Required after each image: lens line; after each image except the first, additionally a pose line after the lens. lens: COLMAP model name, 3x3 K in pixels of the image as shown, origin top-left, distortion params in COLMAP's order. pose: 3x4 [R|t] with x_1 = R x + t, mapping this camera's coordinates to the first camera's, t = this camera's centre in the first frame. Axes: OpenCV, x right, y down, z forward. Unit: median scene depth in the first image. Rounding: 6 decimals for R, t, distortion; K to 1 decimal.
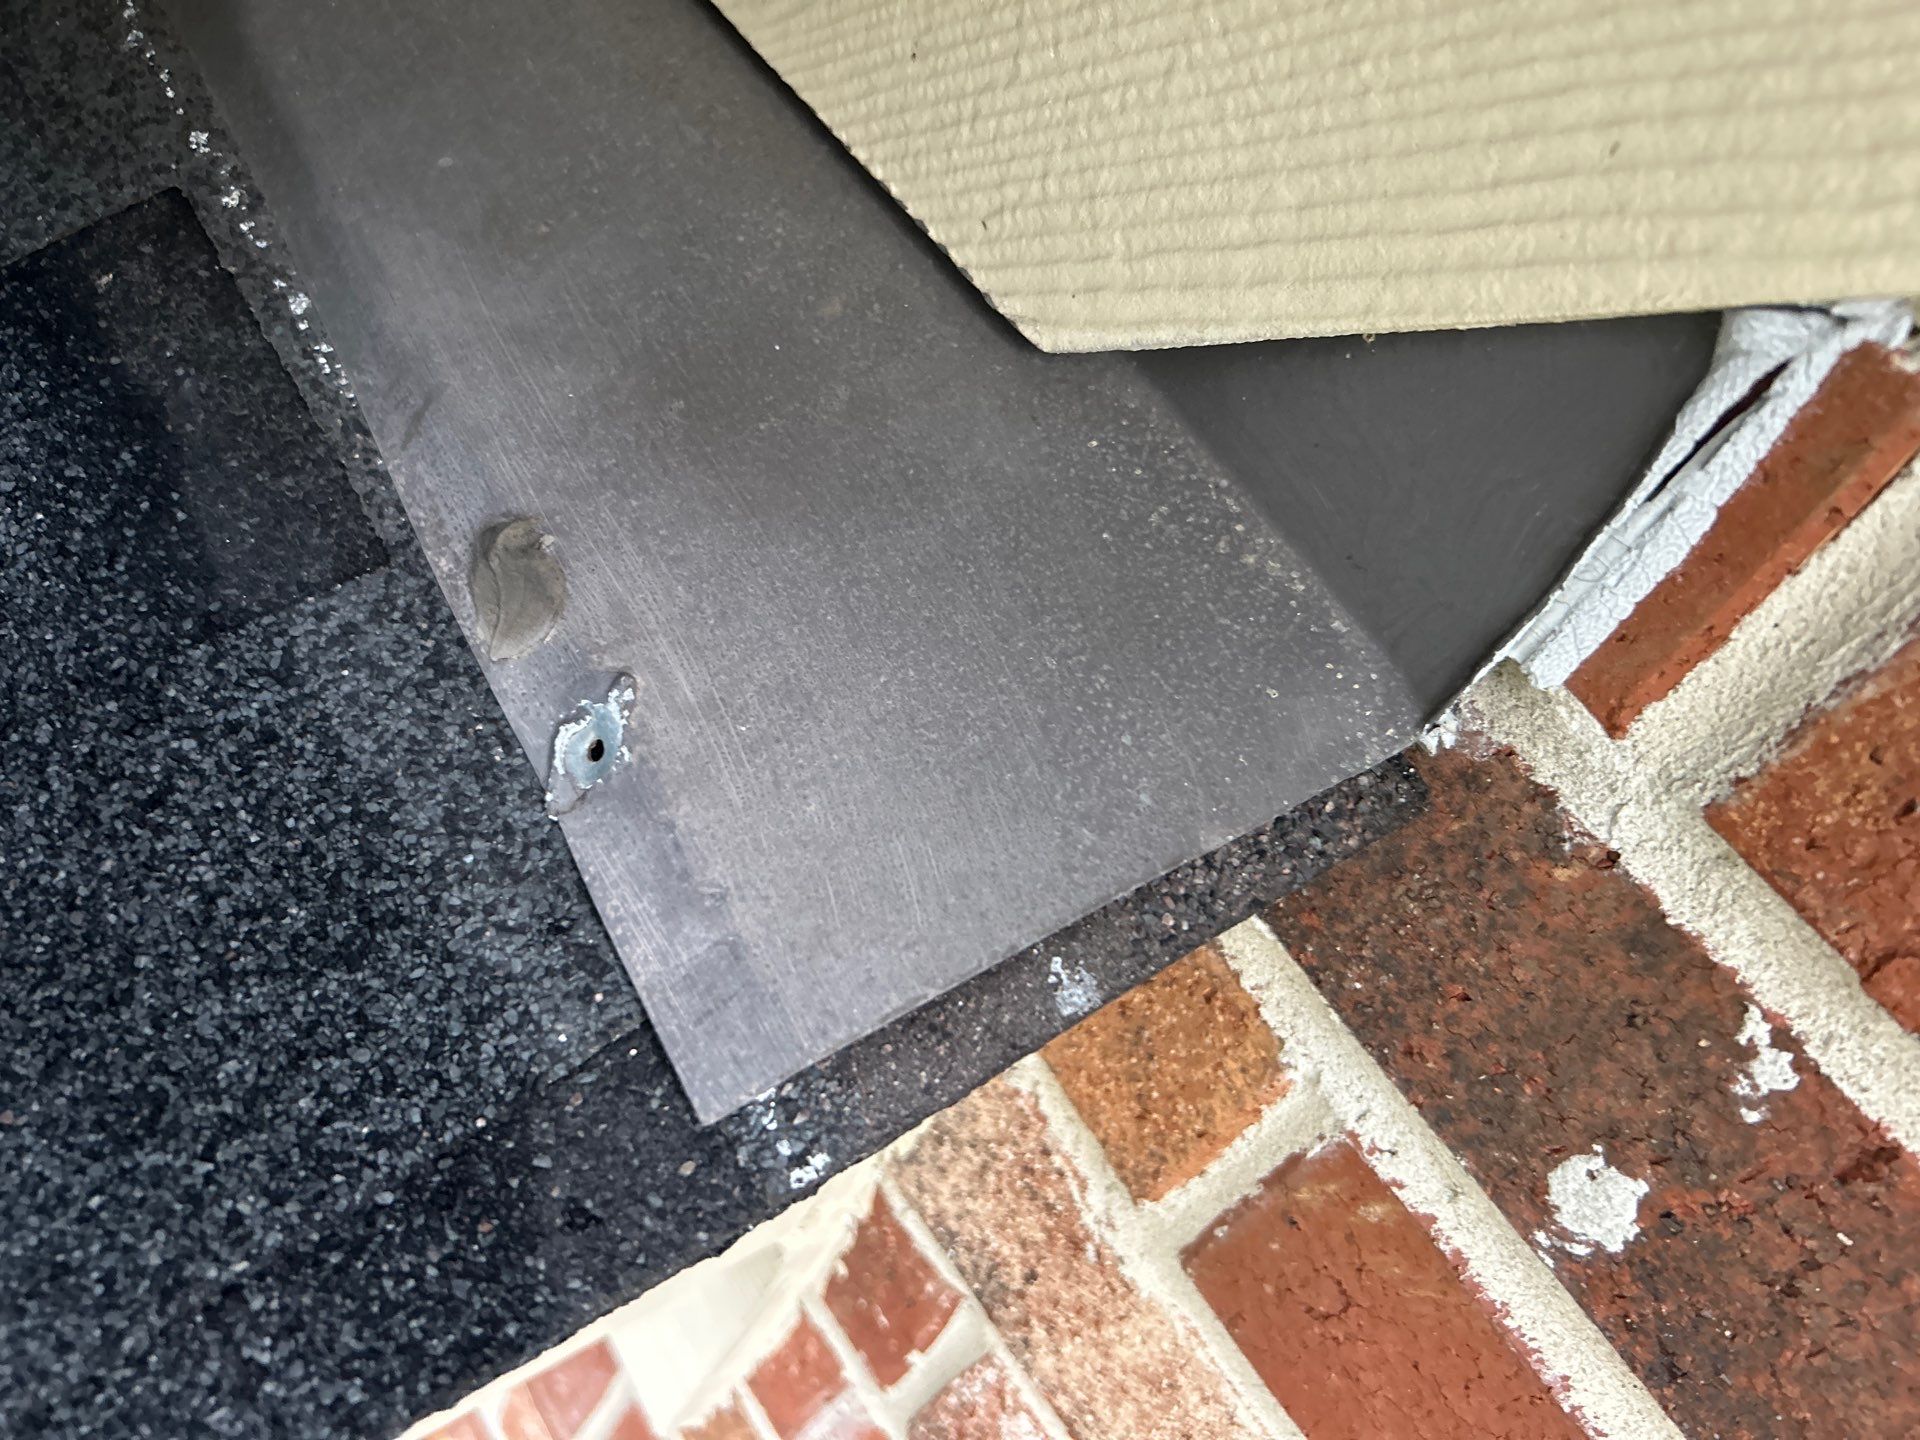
lens RADIAL K [[1457.4, 0, 965.0], [0, 1457.4, 700.9], [0, 0, 1]] dist [0.021041, -0.034244]
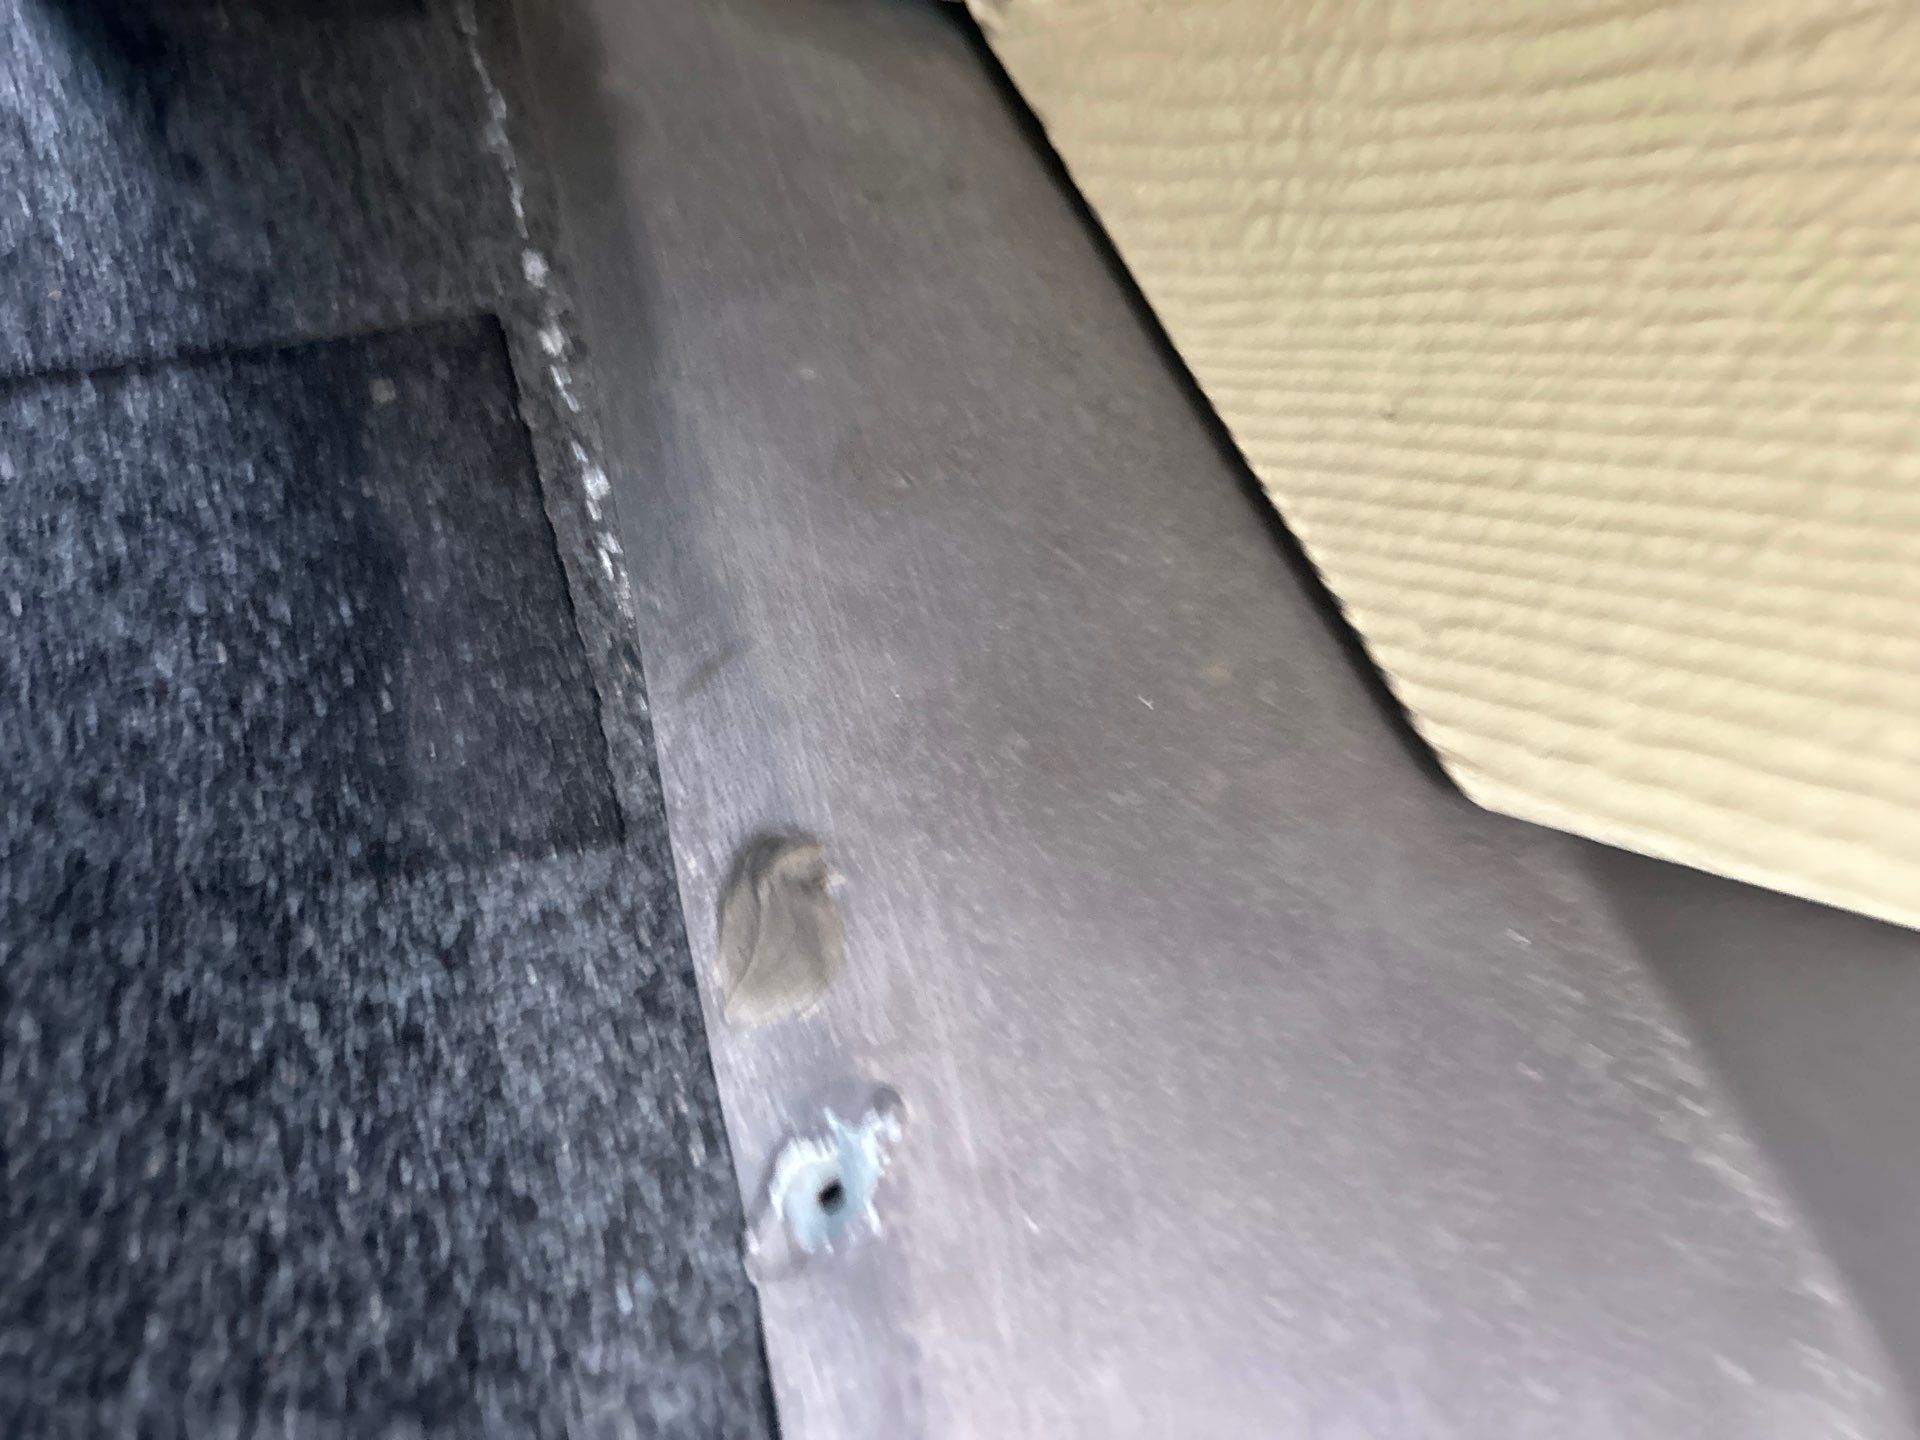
lens RADIAL K [[1457.4, 0, 965.0], [0, 1457.4, 700.9], [0, 0, 1]] dist [0.021041, -0.034244]
pose [[0.959175, 0.280399, -0.036869, -0.213944], [-0.282730, 0.947552, -0.149030, -0.102312], [-0.006852, 0.153370, 0.988145, 0.219278]]
